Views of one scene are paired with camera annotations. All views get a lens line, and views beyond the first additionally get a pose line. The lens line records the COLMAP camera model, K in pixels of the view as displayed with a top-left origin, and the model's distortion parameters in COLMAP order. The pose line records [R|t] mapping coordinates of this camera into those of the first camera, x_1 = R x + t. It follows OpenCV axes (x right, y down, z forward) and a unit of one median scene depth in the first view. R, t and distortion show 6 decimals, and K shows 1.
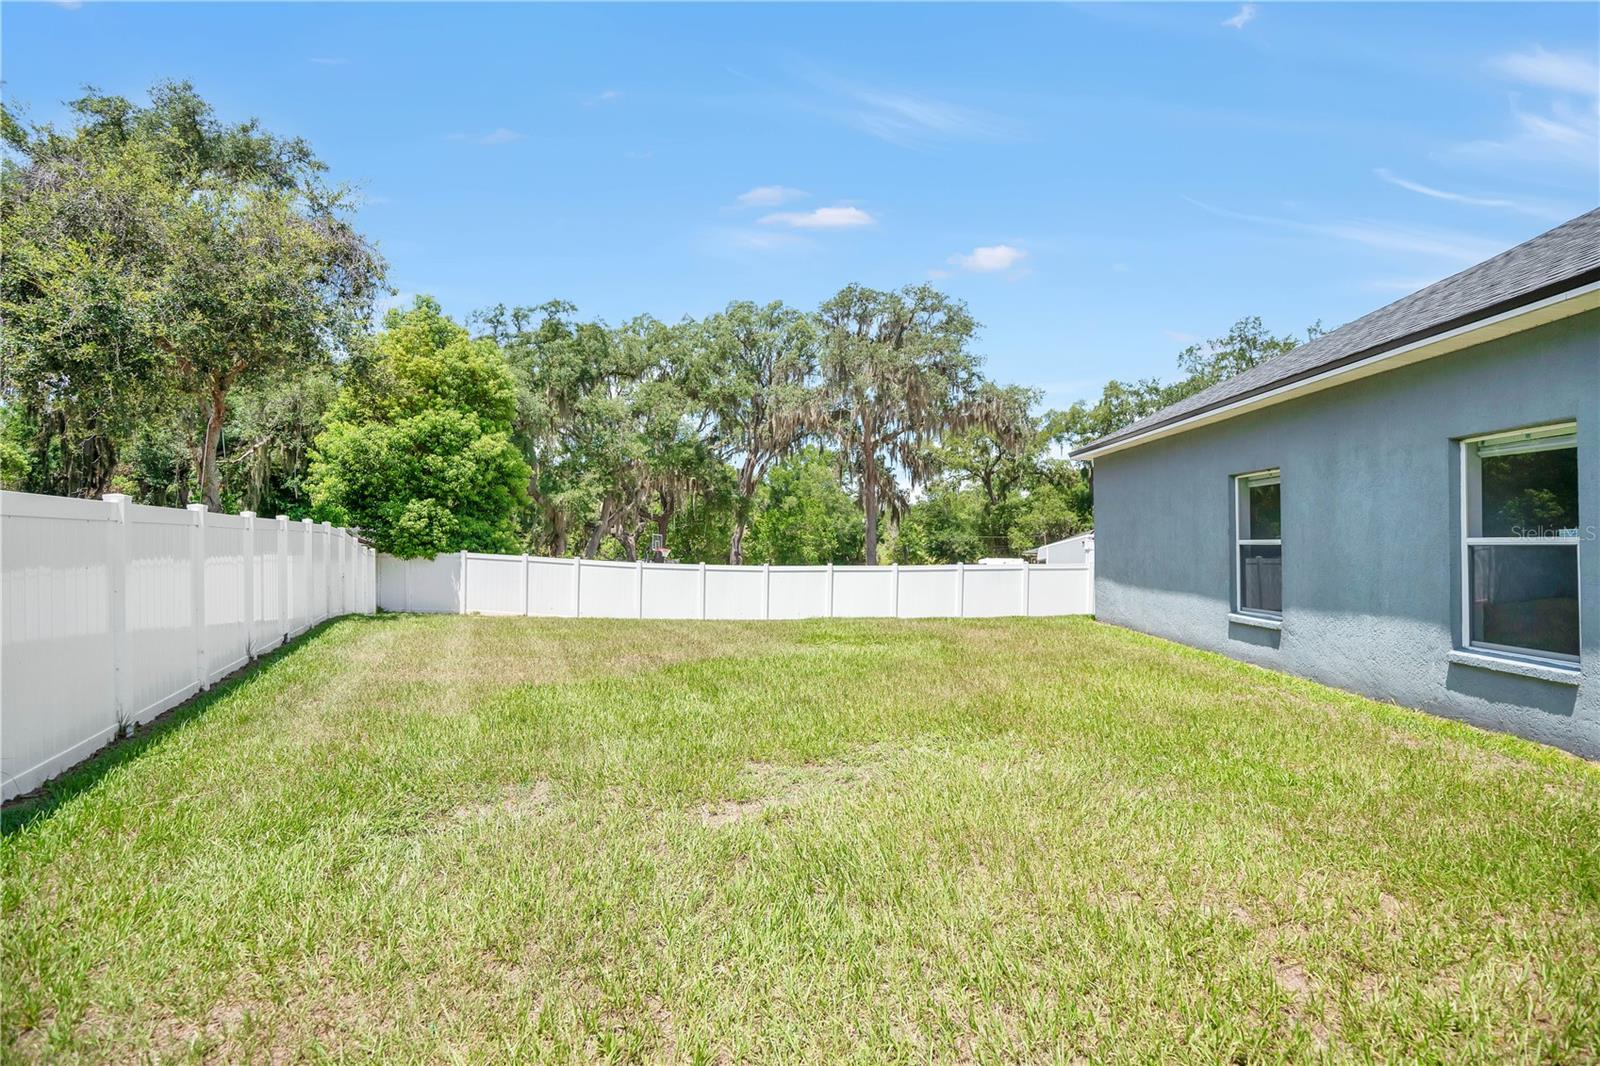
lens RADIAL K [[744.9, 0, 799.7], [0, 744.9, 551.6], [0, 0, 1]] dist [0.000522, -0.000049]
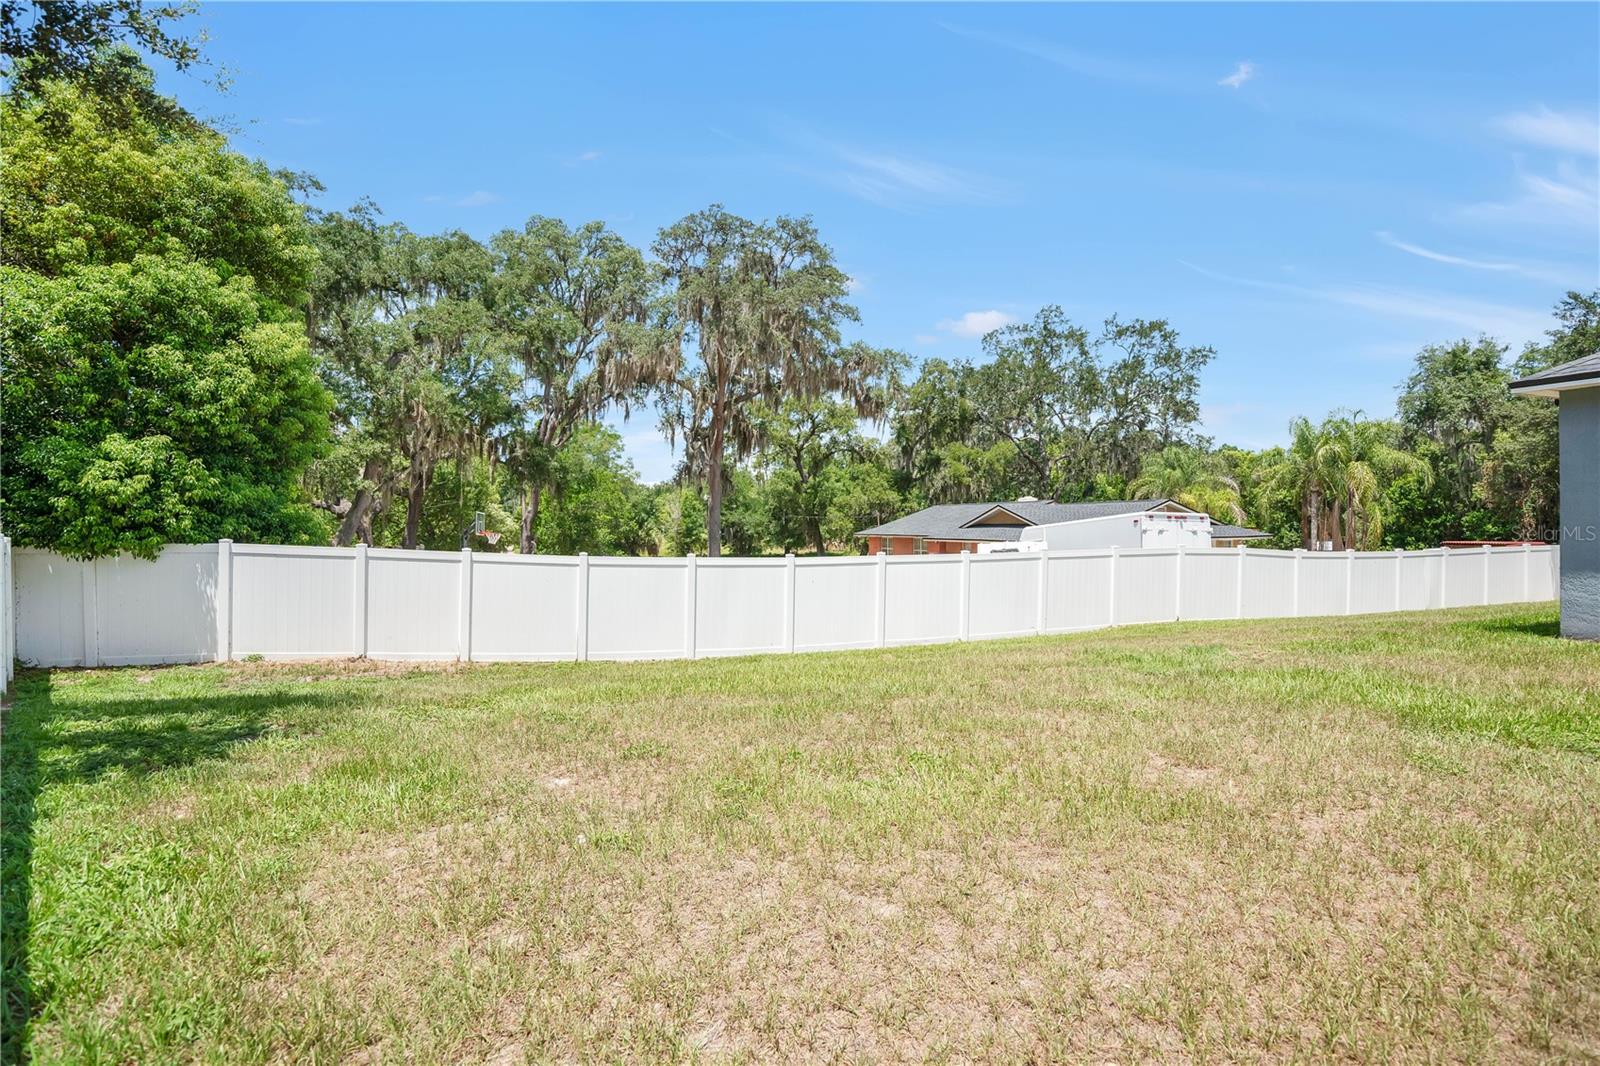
lens RADIAL K [[761.9, 0, 803.9], [0, 761.9, 531.4], [0, 0, 1]] dist [-0.005040, -0.000758]
pose [[0.936655, -0.005733, 0.350207, -0.257655], [0.006591, 0.999977, -0.001260, -0.003349], [-0.350192, 0.003488, 0.936672, 0.362950]]
